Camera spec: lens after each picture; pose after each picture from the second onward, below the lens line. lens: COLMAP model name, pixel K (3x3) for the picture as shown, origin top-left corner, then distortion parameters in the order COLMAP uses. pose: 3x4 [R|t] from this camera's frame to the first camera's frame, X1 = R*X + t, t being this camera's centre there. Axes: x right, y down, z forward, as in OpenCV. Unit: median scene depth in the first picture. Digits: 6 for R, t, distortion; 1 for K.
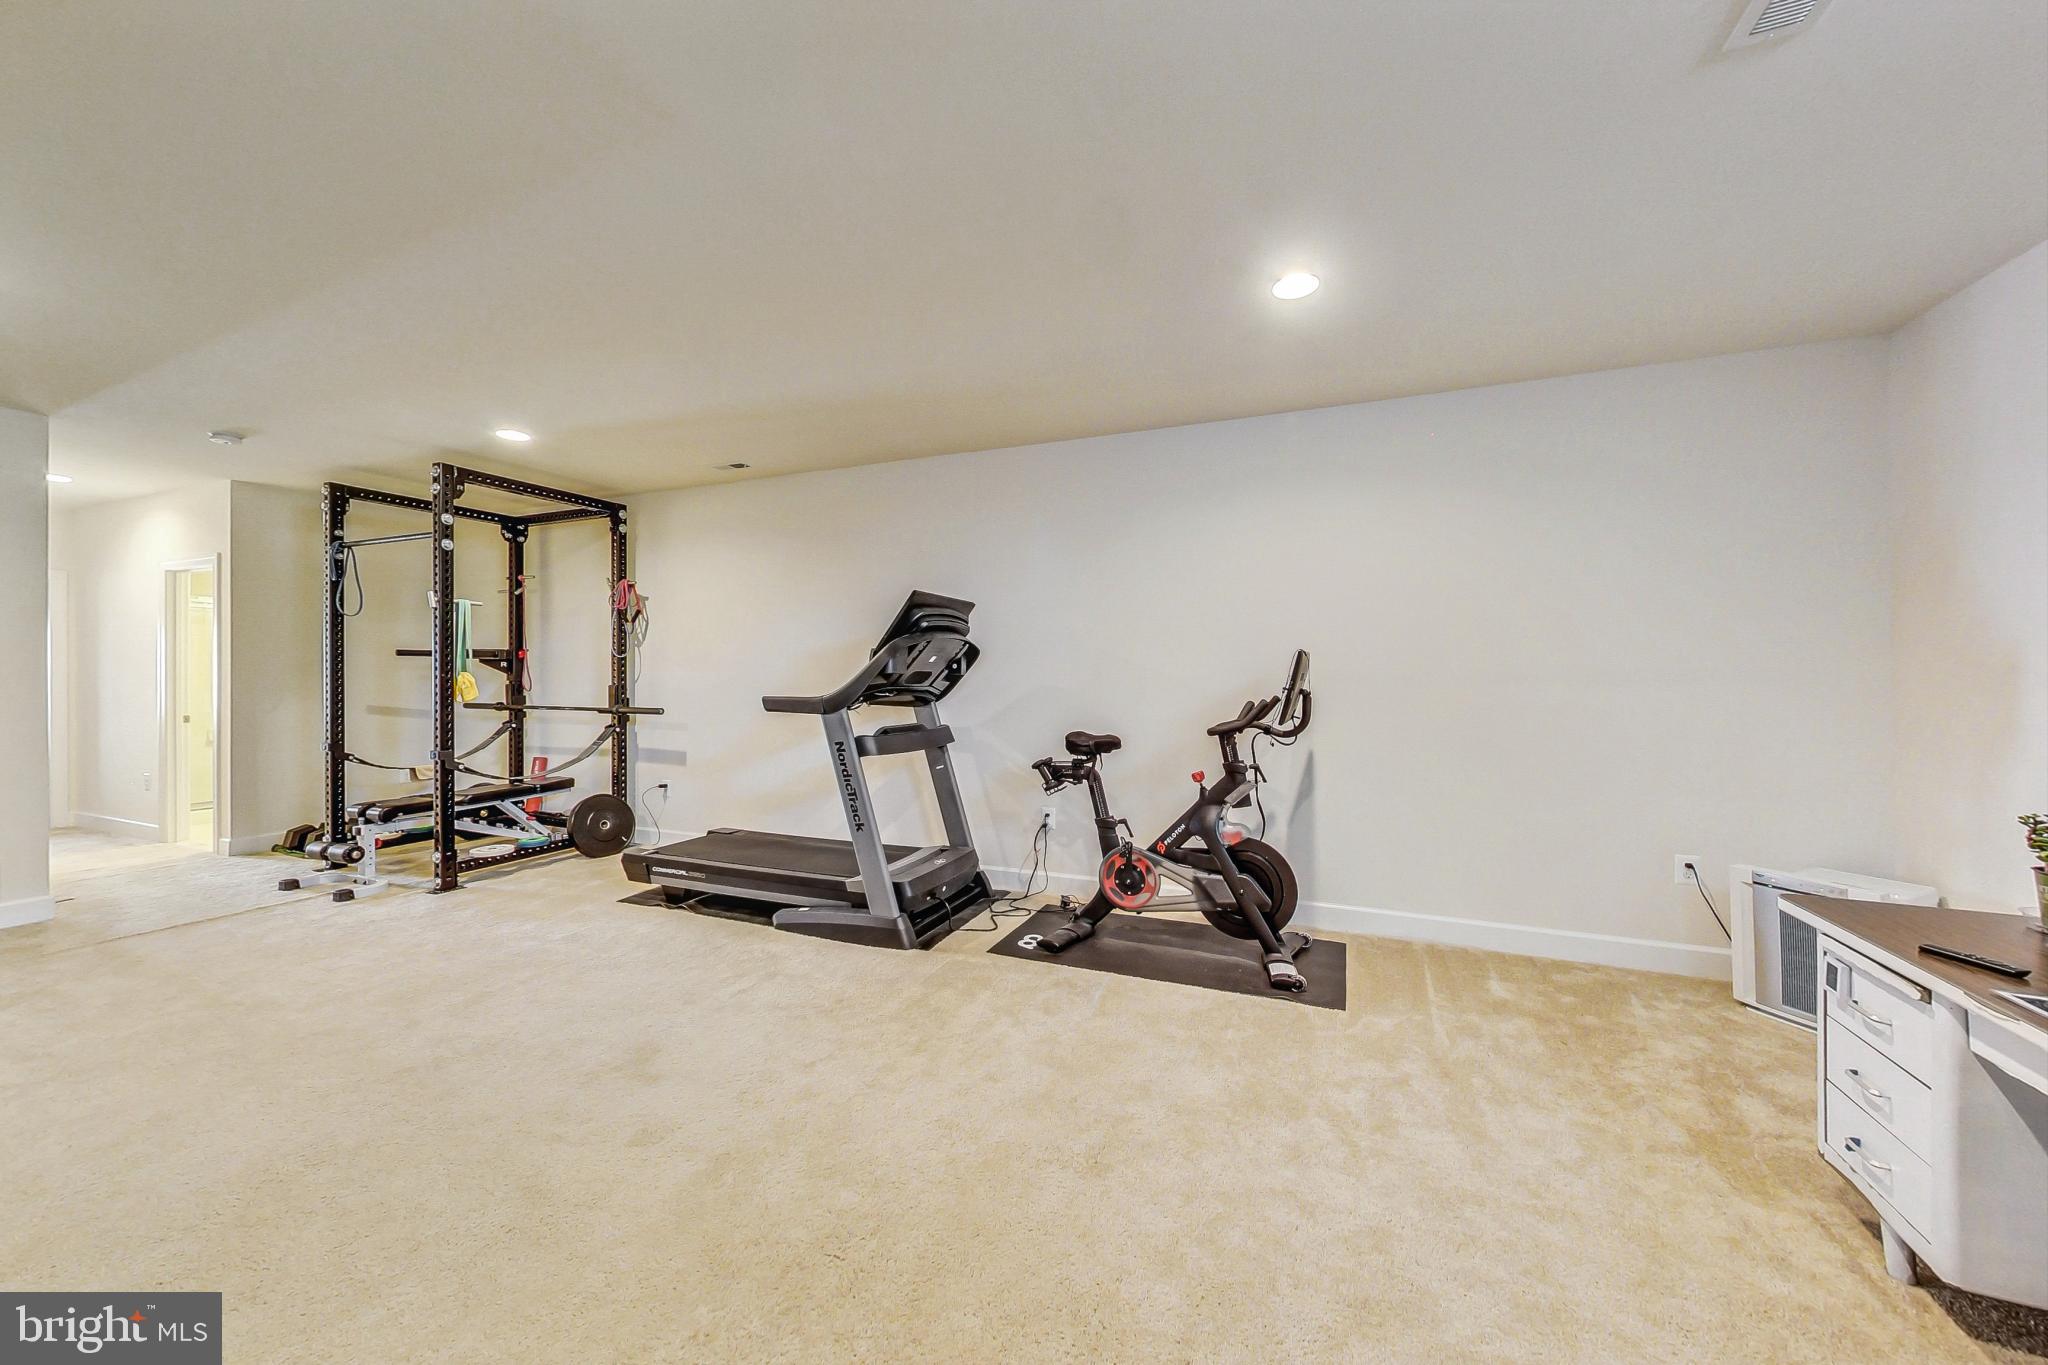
lens RADIAL K [[799.3, 0, 1024.0], [0, 799.3, 682.5], [0, 0, 1]] dist [-0.000211, -0.000078]
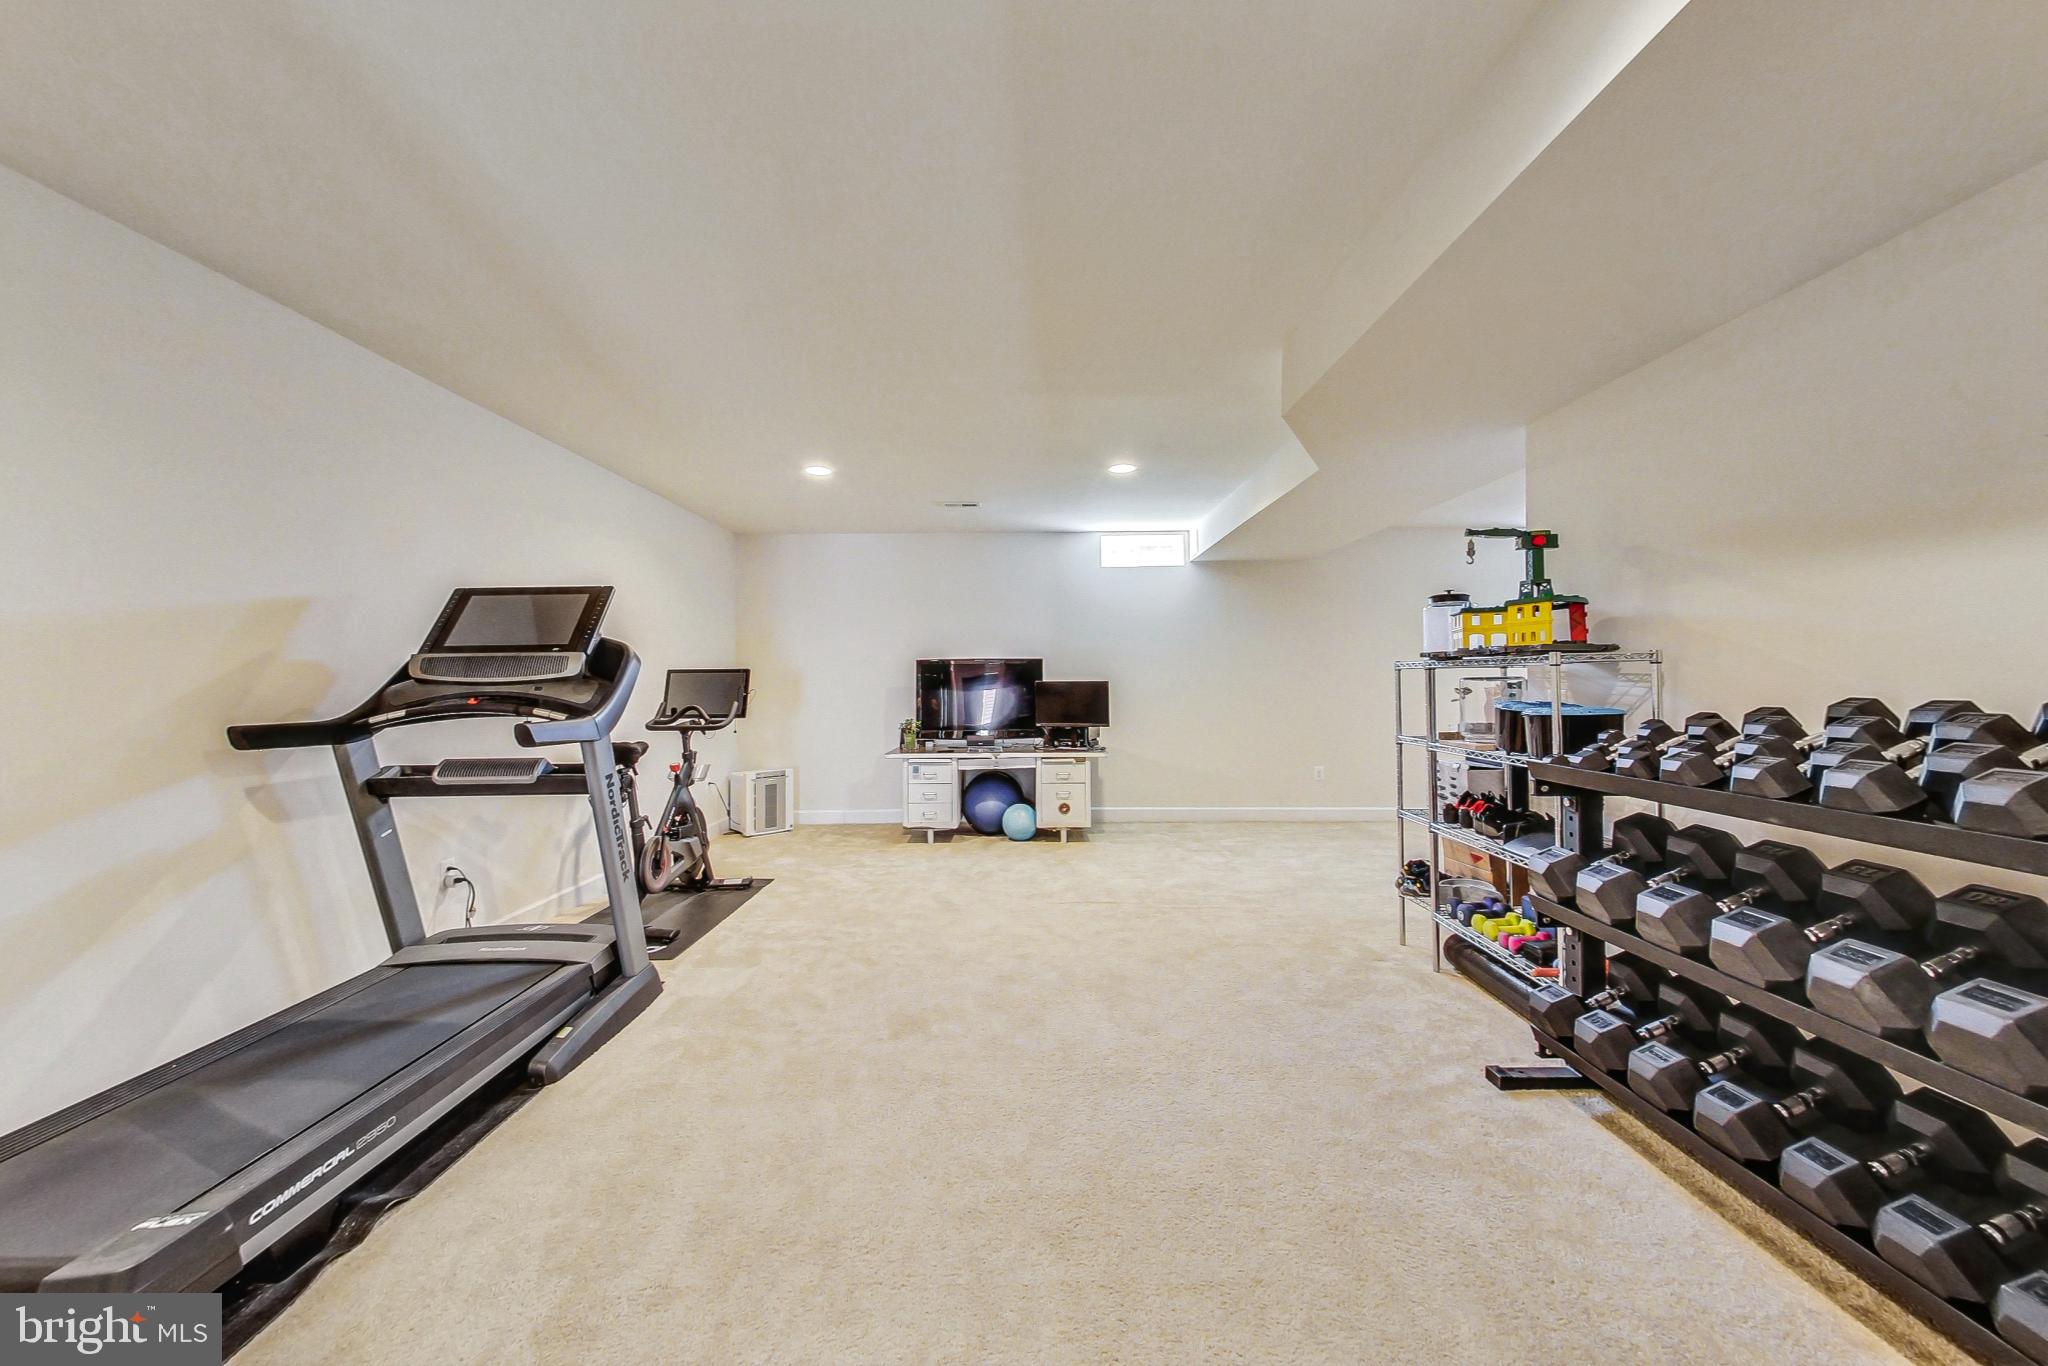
lens RADIAL K [[799.3, 0, 1024.0], [0, 799.3, 683.0], [0, 0, 1]] dist [-0.000211, -0.000078]
pose [[-0.376357, 0.009411, 0.926427, -0.908097], [0.008185, 0.999943, -0.006832, 0.006465], [-0.926438, 0.005012, -0.376413, 0.798954]]
